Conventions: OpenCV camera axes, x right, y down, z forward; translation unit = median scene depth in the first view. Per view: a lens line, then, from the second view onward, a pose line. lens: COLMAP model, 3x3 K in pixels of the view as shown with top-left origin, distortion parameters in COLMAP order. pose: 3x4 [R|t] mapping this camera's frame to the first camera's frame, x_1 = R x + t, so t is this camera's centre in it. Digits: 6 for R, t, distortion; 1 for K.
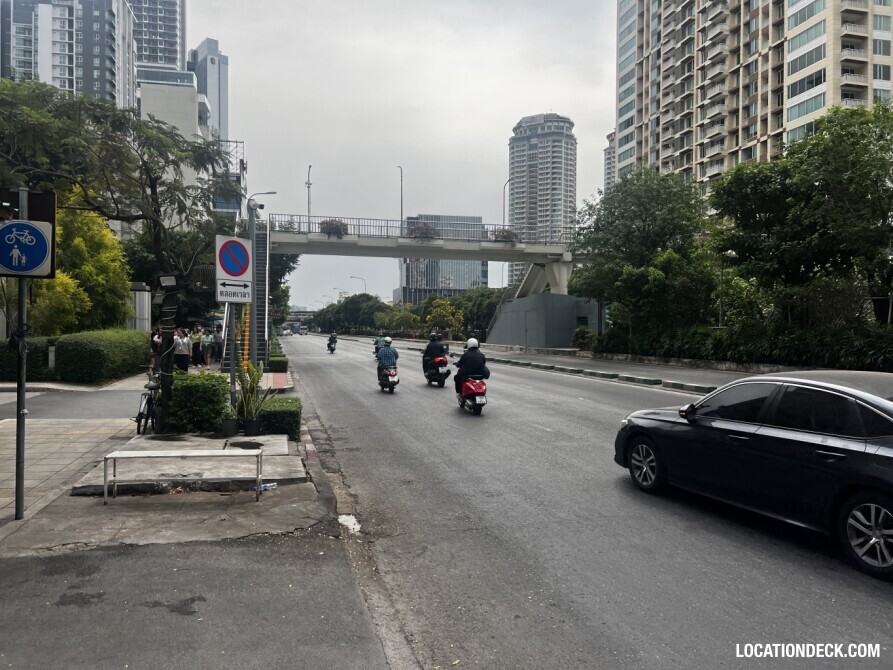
lens RADIAL K [[672.6, 0, 436.5], [0, 672.6, 333.2], [0, 0, 1]] dist [0.061113, -0.065237]
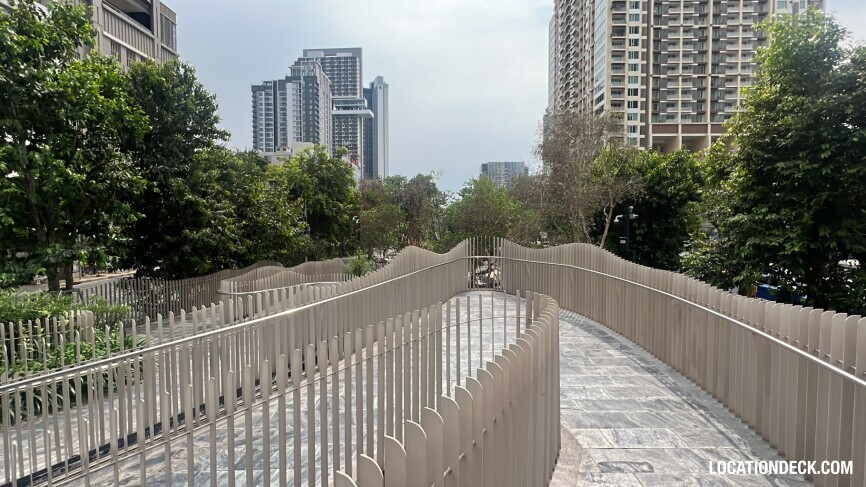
lens RADIAL K [[396.5, 0, 432.3], [0, 396.5, 239.7], [0, 0, 1]] dist [-0.000153, -0.000090]
pose [[0.971177, 0.003522, -0.238335, 0.286805], [0.004516, 0.999439, 0.033172, -0.017489], [0.238318, -0.033292, 0.970616, -0.245460]]
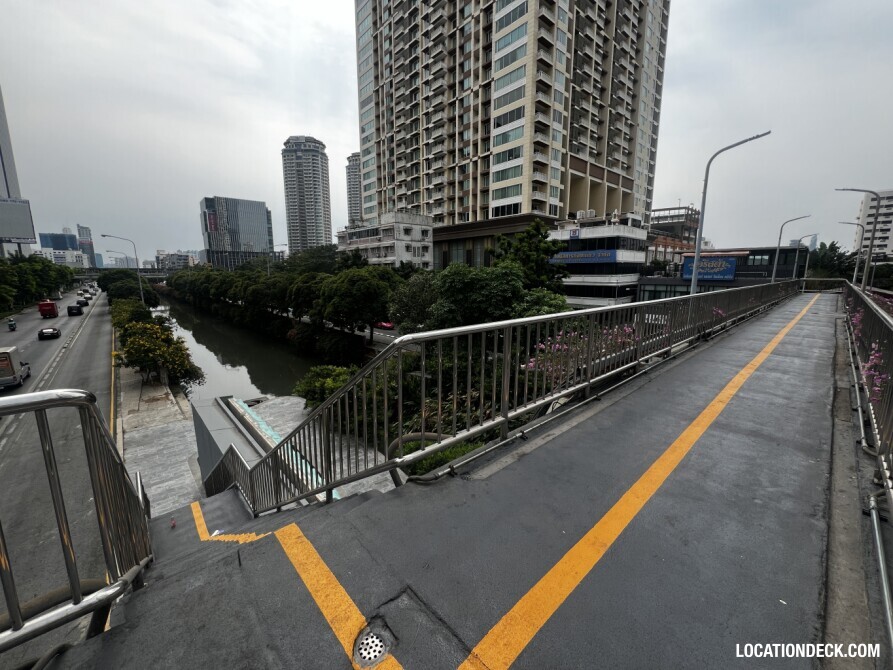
lens RADIAL K [[360.3, 0, 446.9], [0, 360.3, 331.9], [0, 0, 1]] dist [-0.002130, 0.000003]
pose [[0.874563, -0.083001, 0.477755, 0.057618], [0.006647, 0.987201, 0.159340, -0.056290], [-0.484866, -0.136177, 0.863922, 0.334544]]
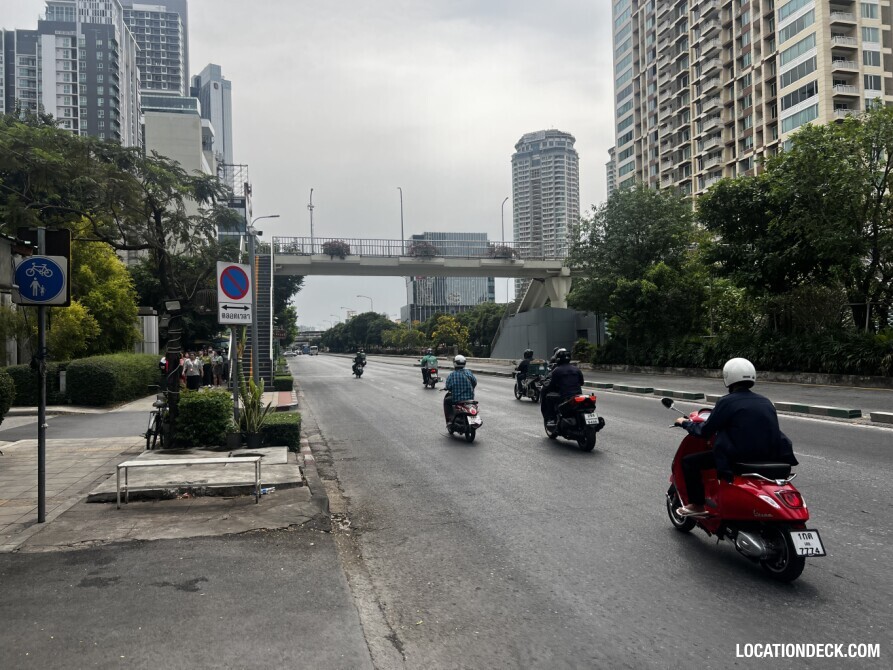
lens RADIAL K [[672.4, 0, 448.5], [0, 672.4, 335.6], [0, 0, 1]] dist [0.060309, -0.062982]
pose [[0.999646, -0.026033, 0.005481, 0.003087], [0.026143, 0.999434, -0.021165, 0.000431], [-0.004926, 0.021301, 0.999761, -0.006922]]
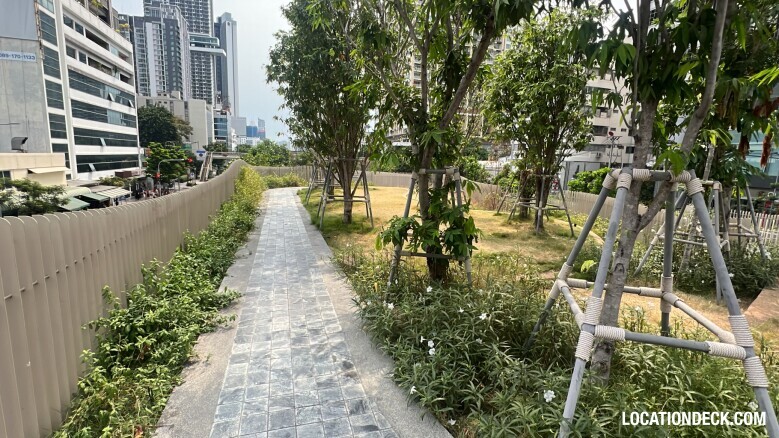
lens RADIAL K [[356.7, 0, 388.9], [0, 356.7, 215.6], [0, 0, 1]] dist [-0.000153, -0.000090]
pose [[0.997107, 0.023592, 0.072260, 0.301700], [-0.034639, 0.987201, 0.155673, -0.049831], [-0.067662, -0.157726, 0.985162, -0.623964]]
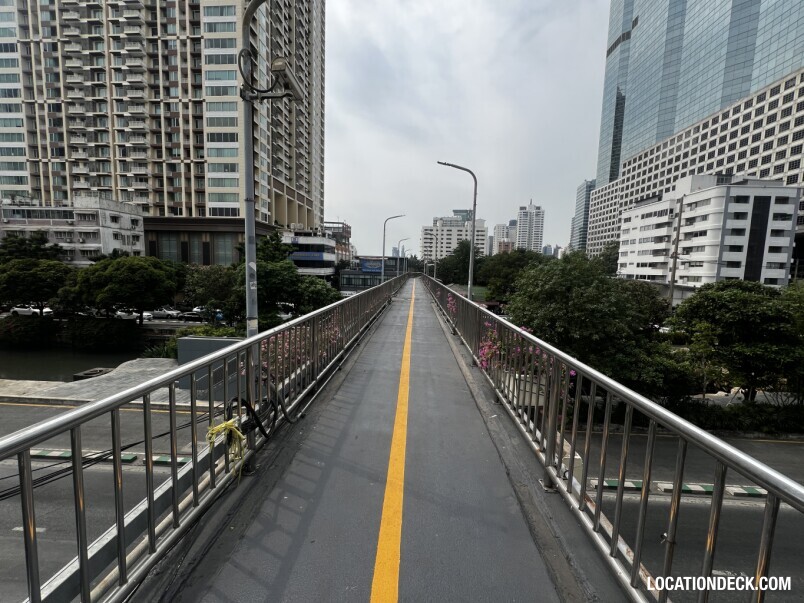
lens RADIAL K [[320.1, 0, 402.0], [0, 320.1, 301.5], [0, 0, 1]] dist [-0.002061, -0.000110]
pose [[0.279538, -0.095452, 0.955378, -0.083713], [-0.022432, 0.994125, 0.105887, -0.058128], [-0.959872, -0.051031, 0.275755, 0.306489]]
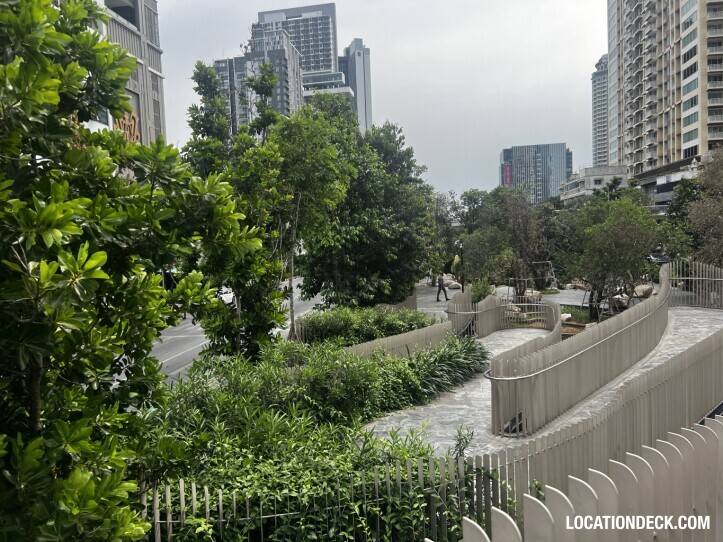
lens RADIAL K [[544.8, 0, 356.4], [0, 544.8, 263.0], [0, 0, 1]] dist [0.062423, -0.062991]
pose [[0.931228, -0.026119, -0.363500, 0.249199], [0.042917, 0.998348, 0.038210, -0.024515], [0.361901, -0.051183, 0.930810, -0.328806]]
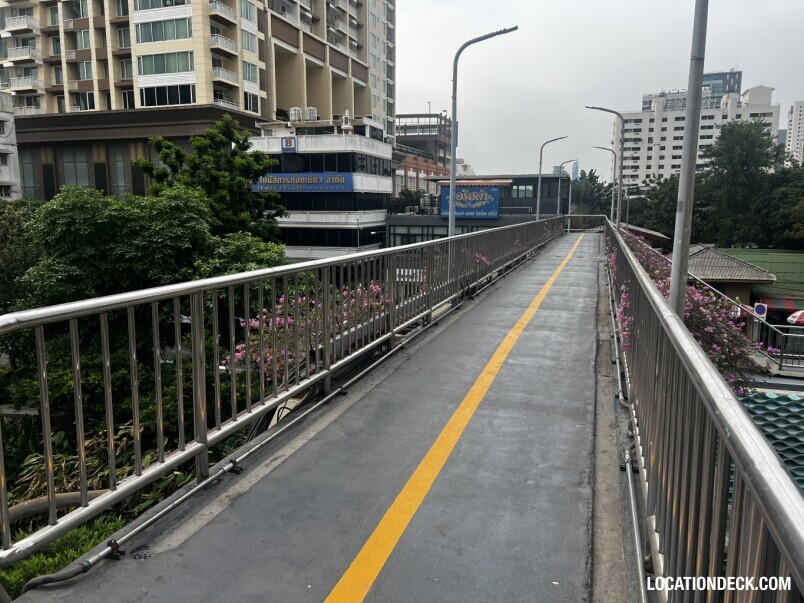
lens RADIAL K [[605.4, 0, 403.8], [0, 605.4, 302.0], [0, 0, 1]] dist [0.060309, -0.062982]
pose [[0.523965, -0.133695, 0.841181, 0.055951], [0.004991, 0.988069, 0.153933, -0.056119], [-0.851725, -0.076457, 0.518381, 0.333091]]
